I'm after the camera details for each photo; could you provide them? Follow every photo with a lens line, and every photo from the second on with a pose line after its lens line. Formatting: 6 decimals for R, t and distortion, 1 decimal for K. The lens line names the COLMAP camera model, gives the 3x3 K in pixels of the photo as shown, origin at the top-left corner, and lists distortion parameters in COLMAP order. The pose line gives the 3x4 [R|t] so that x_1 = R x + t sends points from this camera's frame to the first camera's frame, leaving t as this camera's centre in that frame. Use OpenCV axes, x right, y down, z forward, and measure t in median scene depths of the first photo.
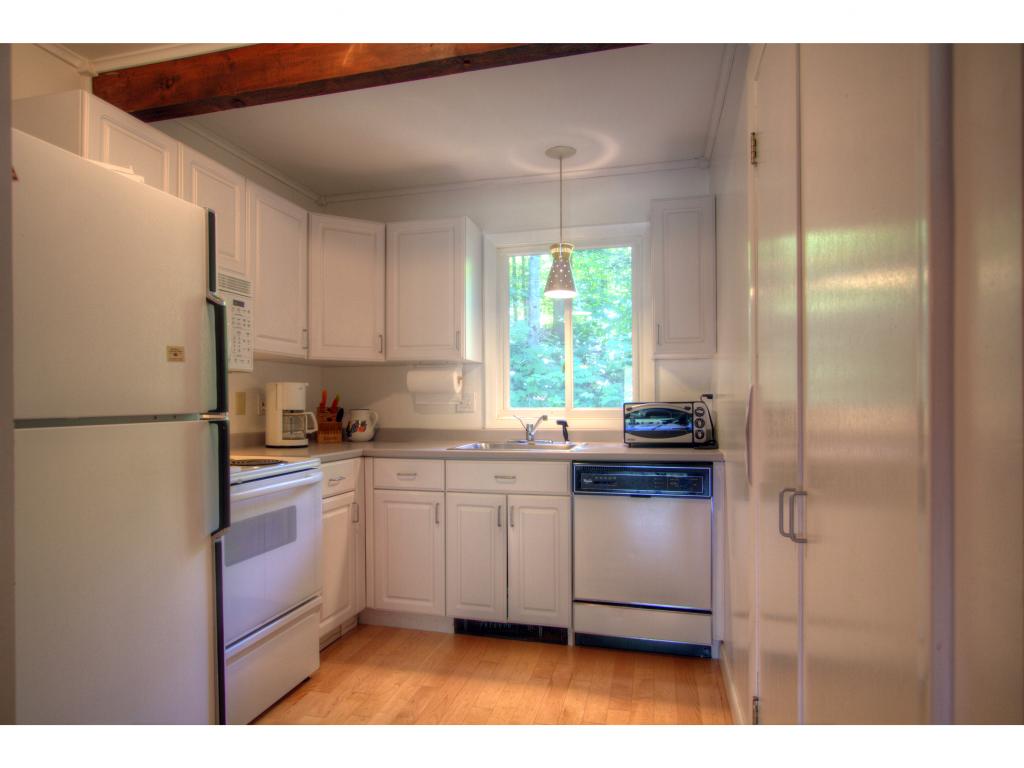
lens RADIAL K [[601.5, 0, 510.6], [0, 601.5, 390.4], [0, 0, 1]] dist [0.000130, -0.000112]
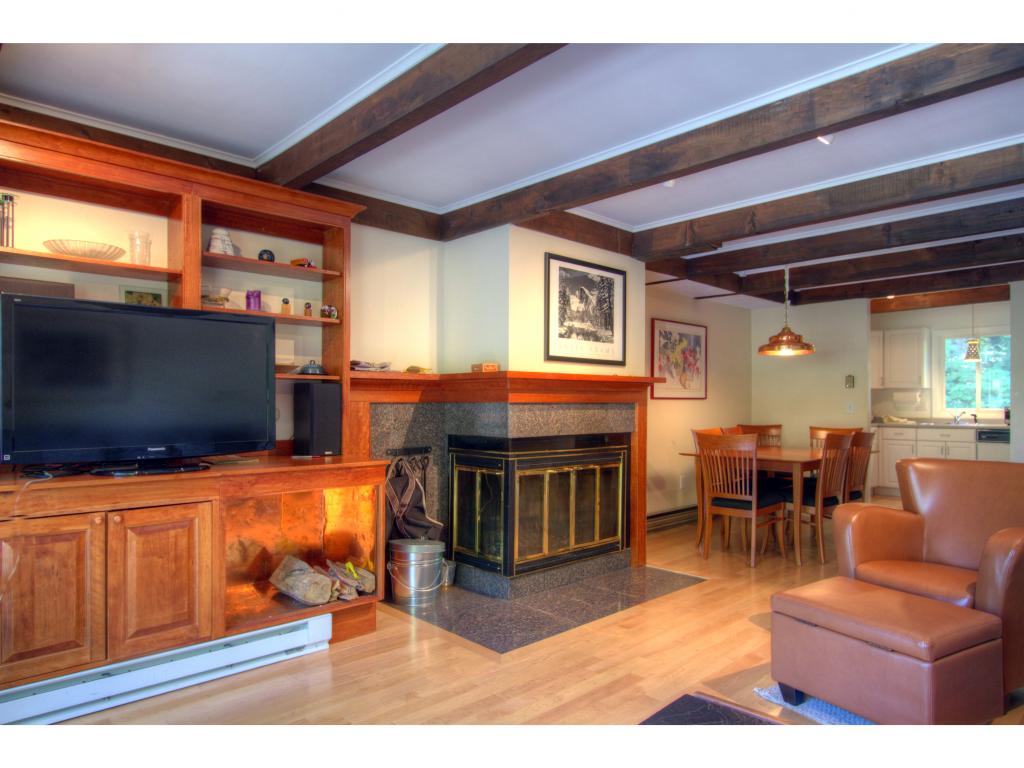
lens RADIAL K [[643.5, 0, 509.0], [0, 643.5, 392.2], [0, 0, 1]] dist [0.009108, 0.001622]
pose [[0.839786, 0.001003, -0.542917, -0.064190], [0.003872, 0.999962, 0.007837, -0.060368], [0.542904, -0.008684, 0.839750, -2.021799]]
